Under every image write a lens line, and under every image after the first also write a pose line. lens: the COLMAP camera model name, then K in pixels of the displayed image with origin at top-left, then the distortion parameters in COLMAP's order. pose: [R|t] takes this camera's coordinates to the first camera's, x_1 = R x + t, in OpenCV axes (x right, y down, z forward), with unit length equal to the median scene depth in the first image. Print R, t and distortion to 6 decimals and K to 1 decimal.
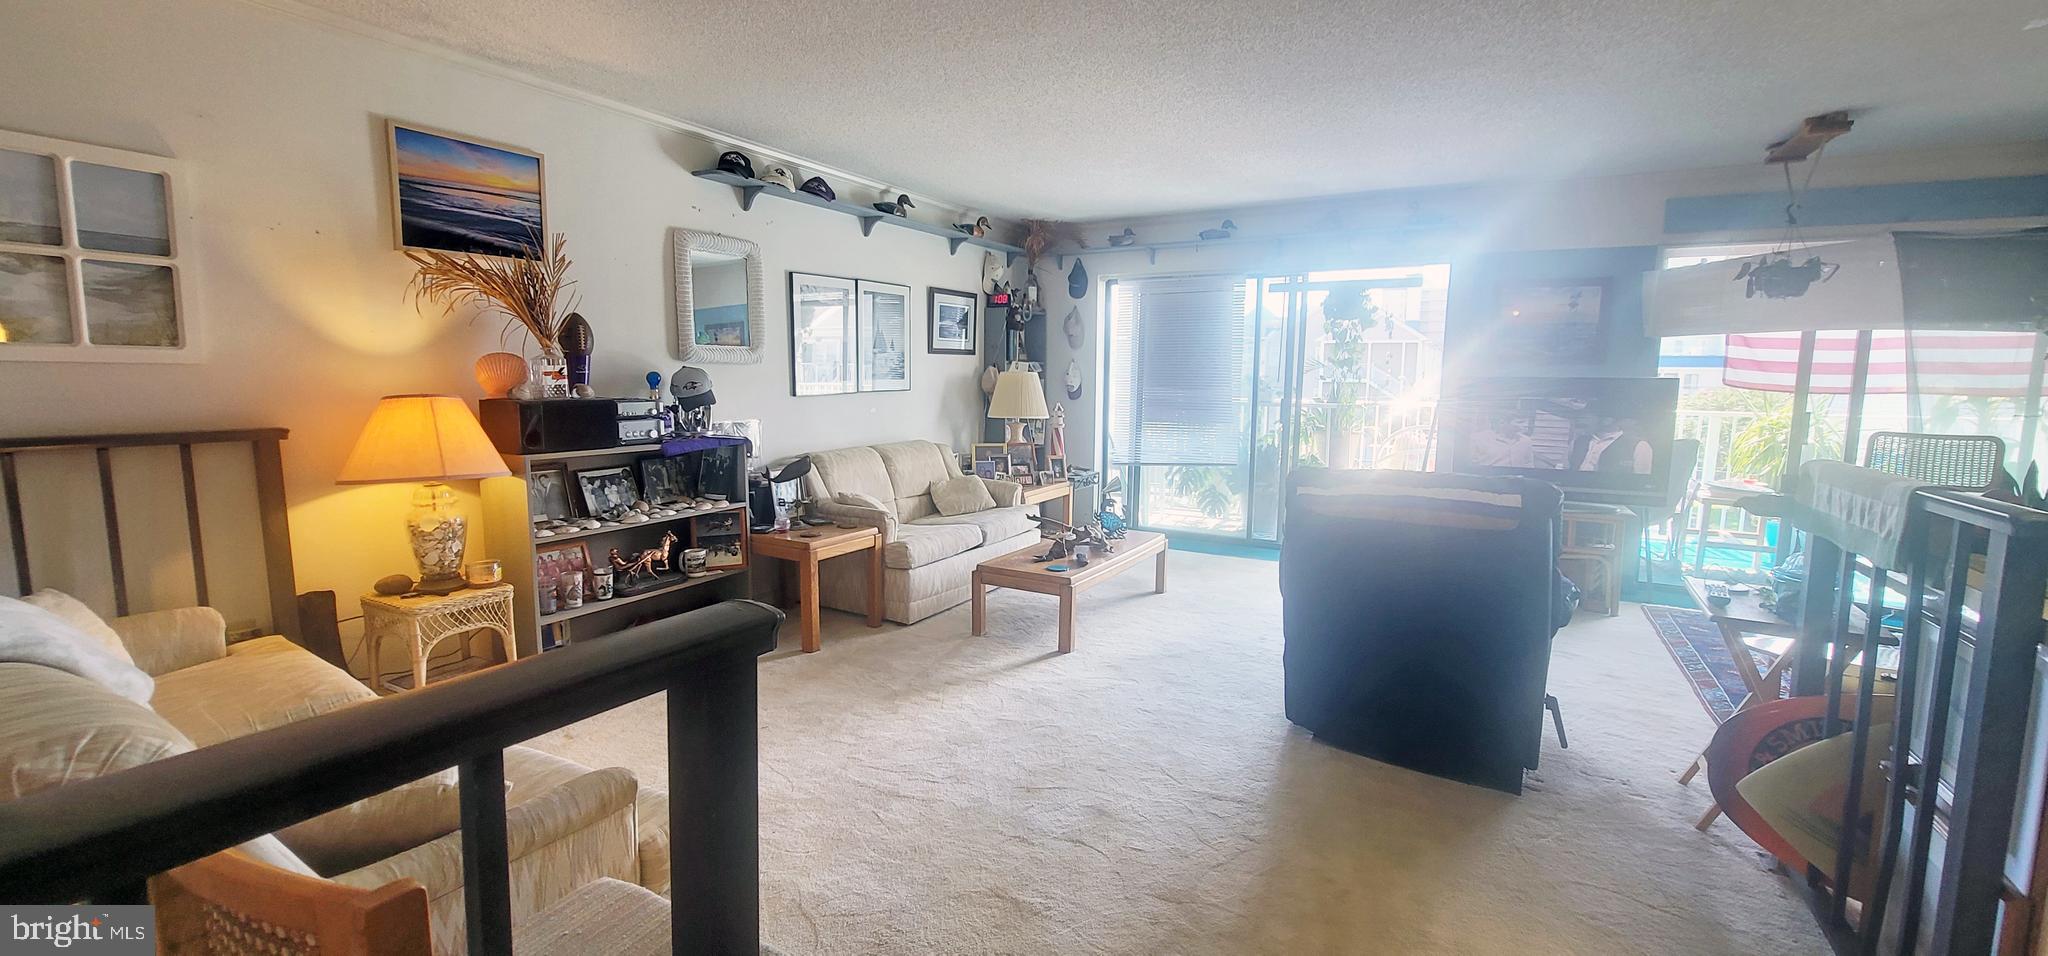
lens RADIAL K [[842.4, 0, 1020.2], [0, 842.4, 468.6], [0, 0, 1]] dist [0.000103, 0.000446]
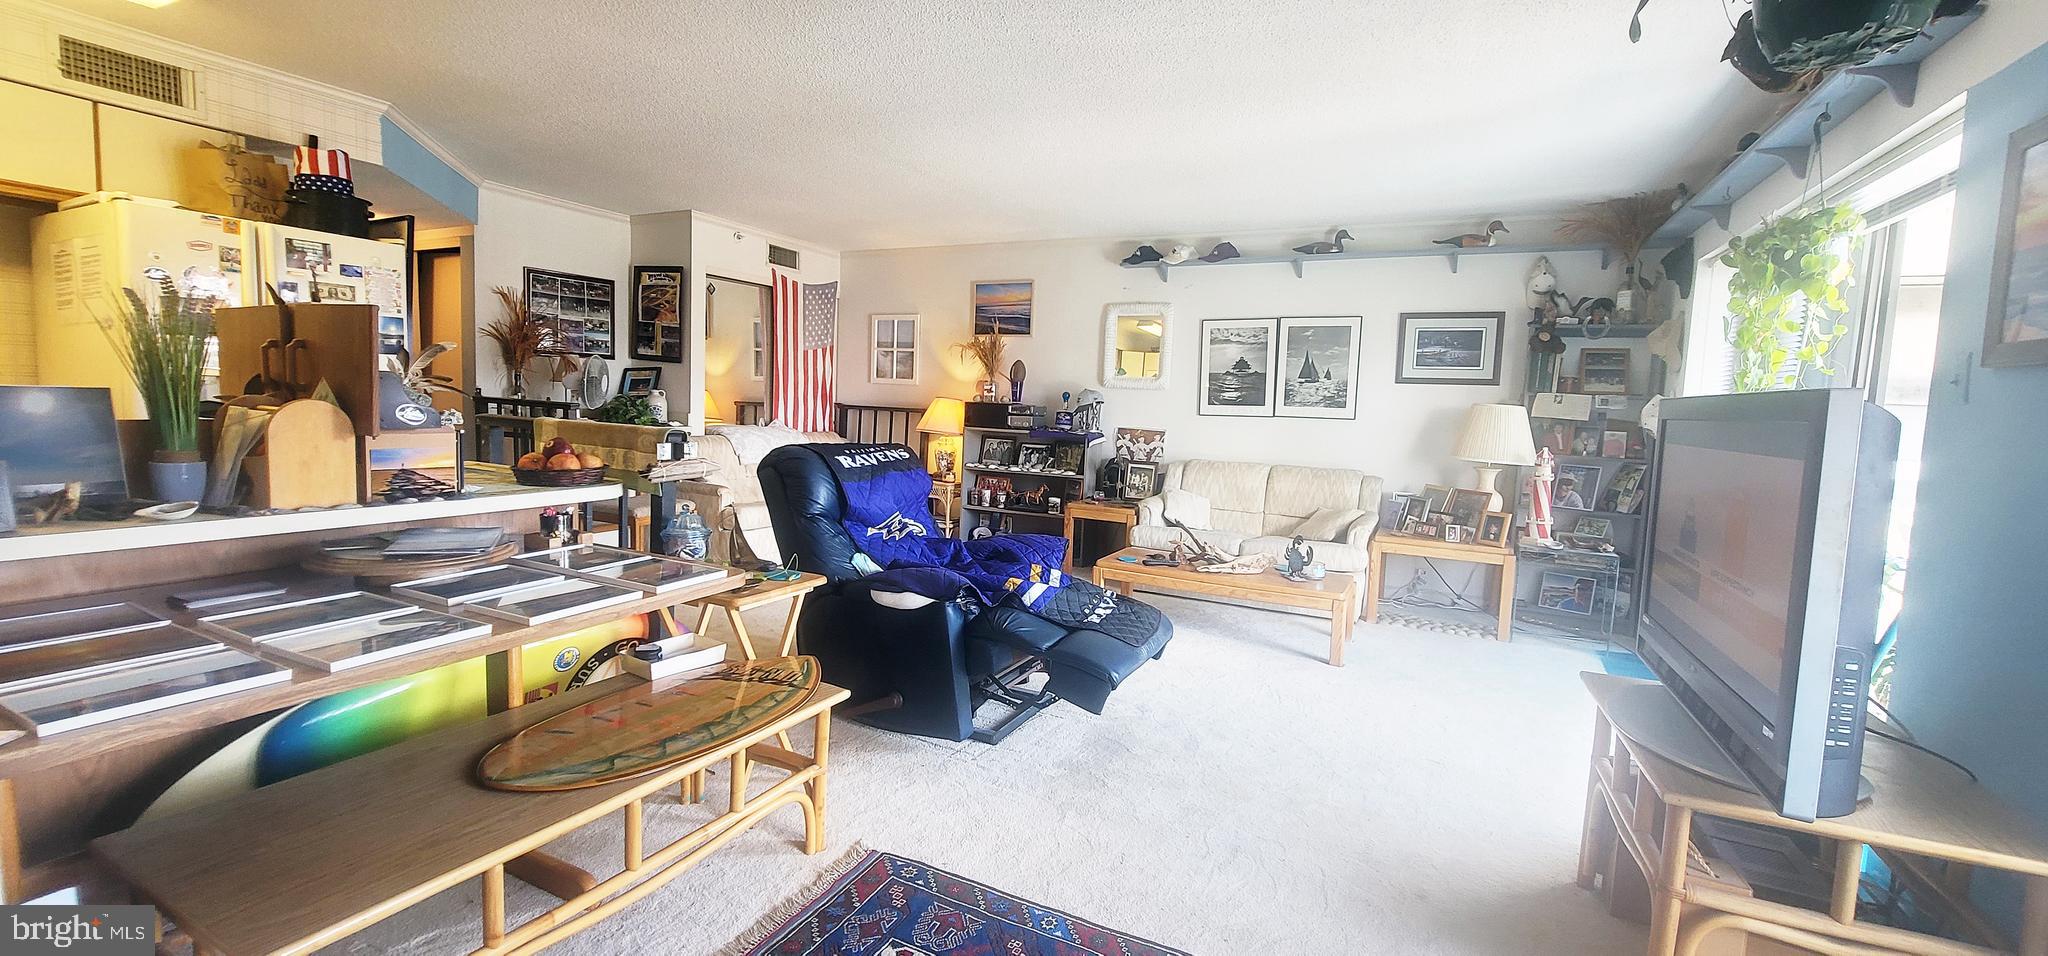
lens RADIAL K [[842.4, 0, 1020.2], [0, 842.4, 468.6], [0, 0, 1]] dist [0.000103, 0.000446]
pose [[0.047145, 0.075599, -0.996023, 1.404839], [-0.153330, 0.985862, 0.067570, -0.069442], [0.987050, 0.149535, 0.058070, 0.921255]]
